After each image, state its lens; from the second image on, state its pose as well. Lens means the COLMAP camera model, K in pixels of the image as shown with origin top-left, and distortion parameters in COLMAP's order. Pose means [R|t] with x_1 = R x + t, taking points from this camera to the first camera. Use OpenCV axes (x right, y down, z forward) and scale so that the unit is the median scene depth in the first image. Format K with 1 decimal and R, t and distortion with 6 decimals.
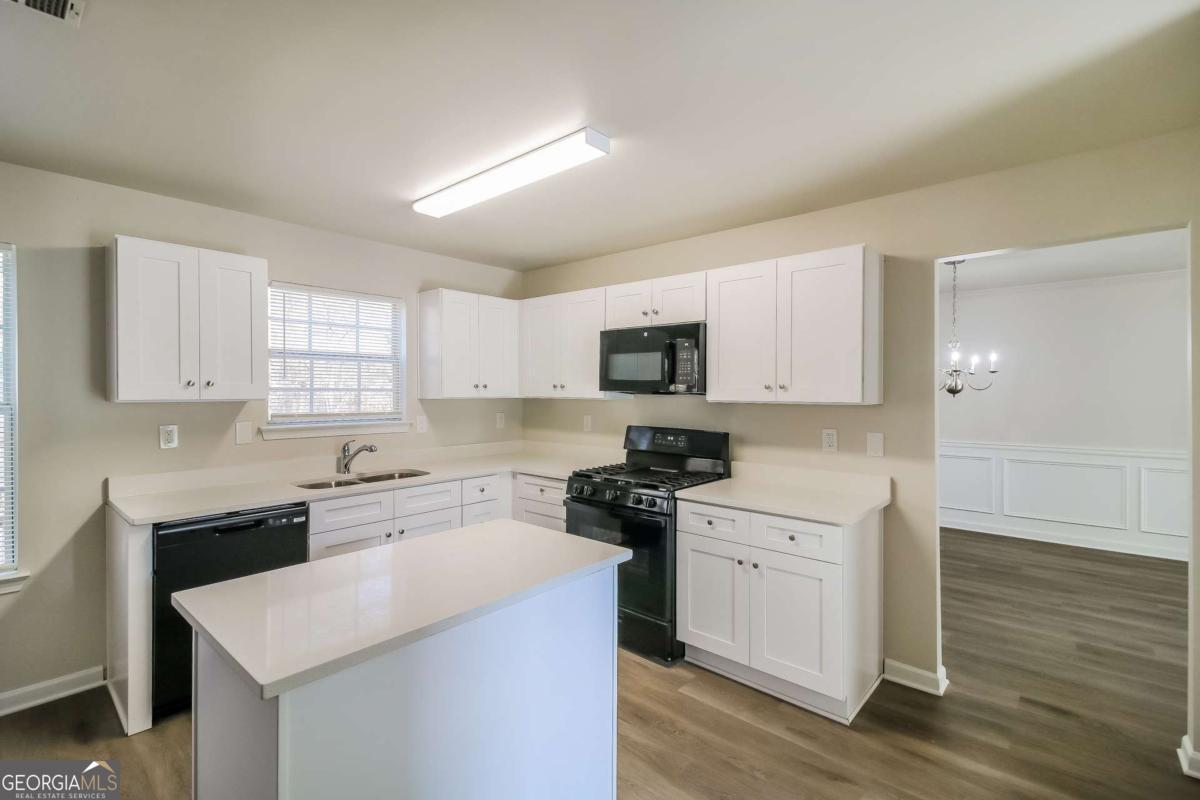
lens RADIAL K [[543.2, 0, 600.0], [0, 543.2, 400.0], [0, 0, 1]] dist [0.000757, -0.000161]
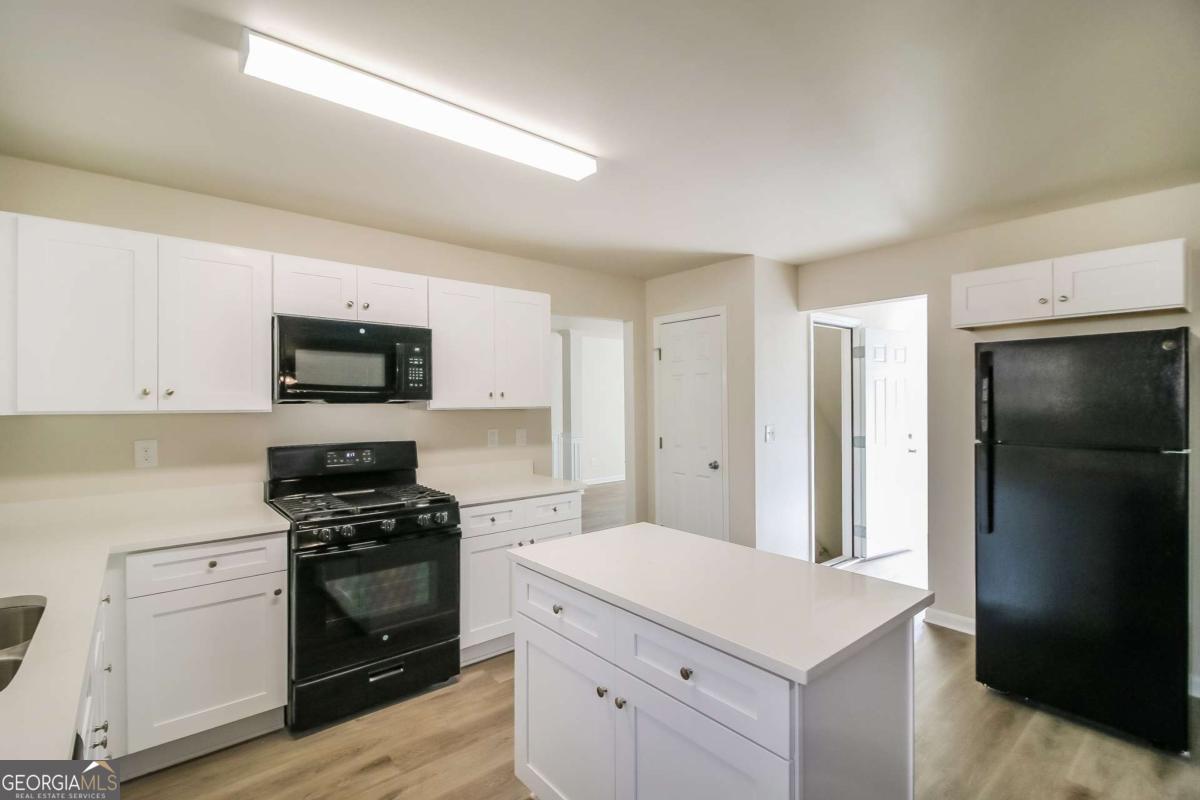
lens RADIAL K [[543.2, 0, 600.0], [0, 543.2, 400.0], [0, 0, 1]] dist [0.000757, -0.000161]
pose [[0.134551, -0.002764, 0.990903, -0.841294], [0.025005, 0.999687, -0.000607, -0.006440], [-0.990591, 0.024859, 0.134578, 0.633223]]
